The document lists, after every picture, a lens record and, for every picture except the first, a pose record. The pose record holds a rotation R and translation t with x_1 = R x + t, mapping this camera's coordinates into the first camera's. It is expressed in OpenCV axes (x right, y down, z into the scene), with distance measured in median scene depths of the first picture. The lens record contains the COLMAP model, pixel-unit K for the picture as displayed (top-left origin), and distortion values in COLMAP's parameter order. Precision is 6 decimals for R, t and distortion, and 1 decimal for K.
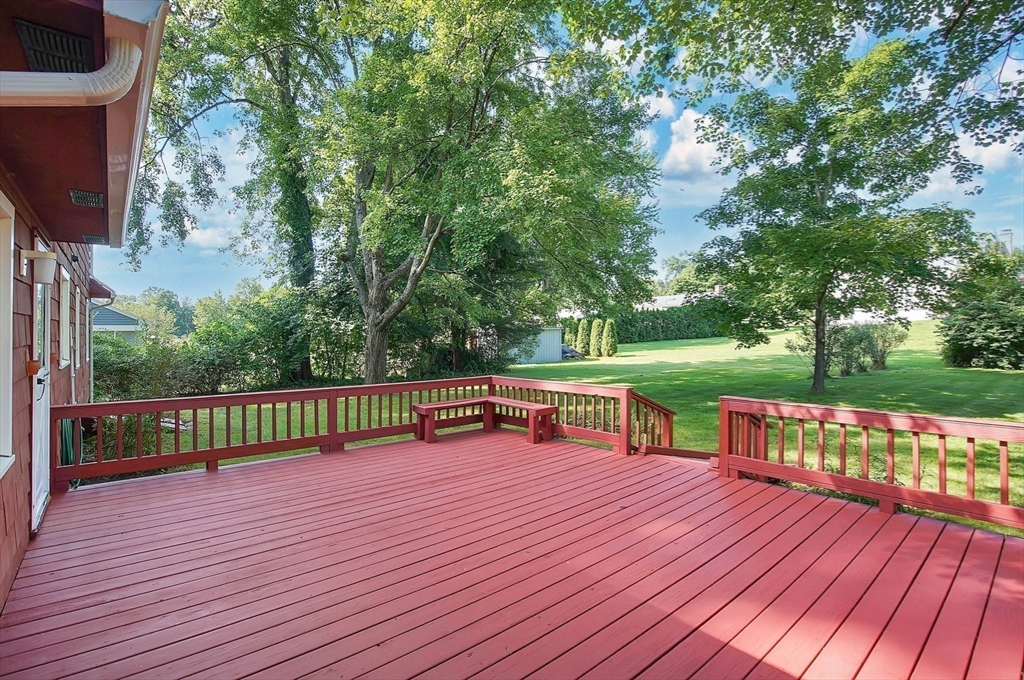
lens RADIAL K [[487.3, 0, 511.8], [0, 487.3, 311.4], [0, 0, 1]] dist [-0.038463, -0.000033]
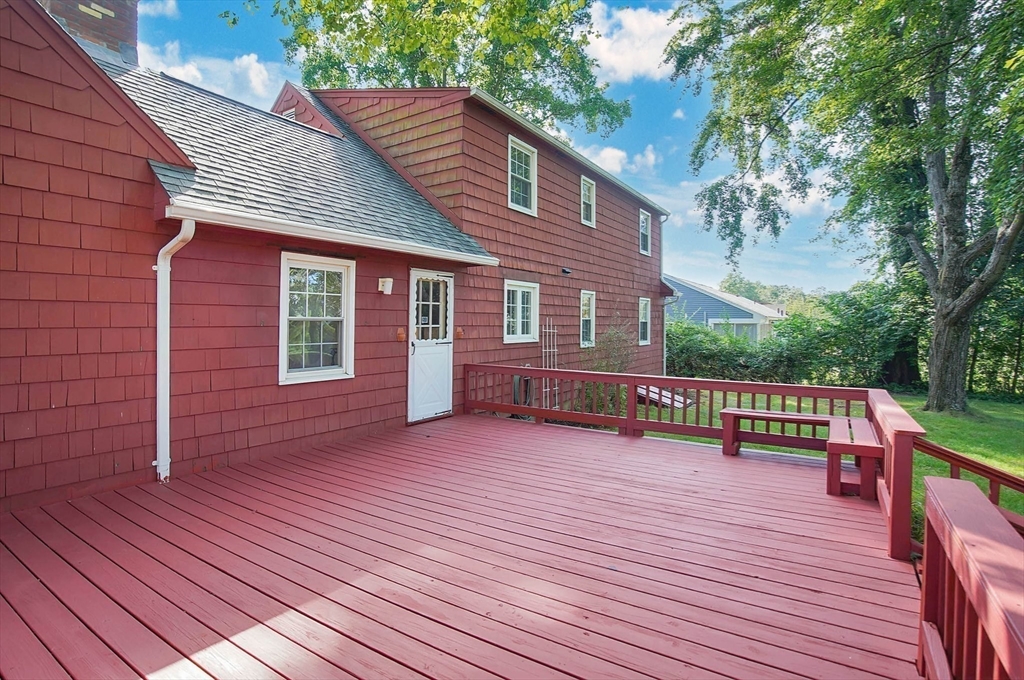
lens RADIAL K [[483.8, 0, 508.0], [0, 483.8, 346.8], [0, 0, 1]] dist [-0.041830, 0.013620]
pose [[0.299280, 0.052555, -0.952717, 0.155827], [0.030915, 0.997424, 0.064732, 0.005537], [0.953665, -0.048826, 0.296884, 0.123328]]
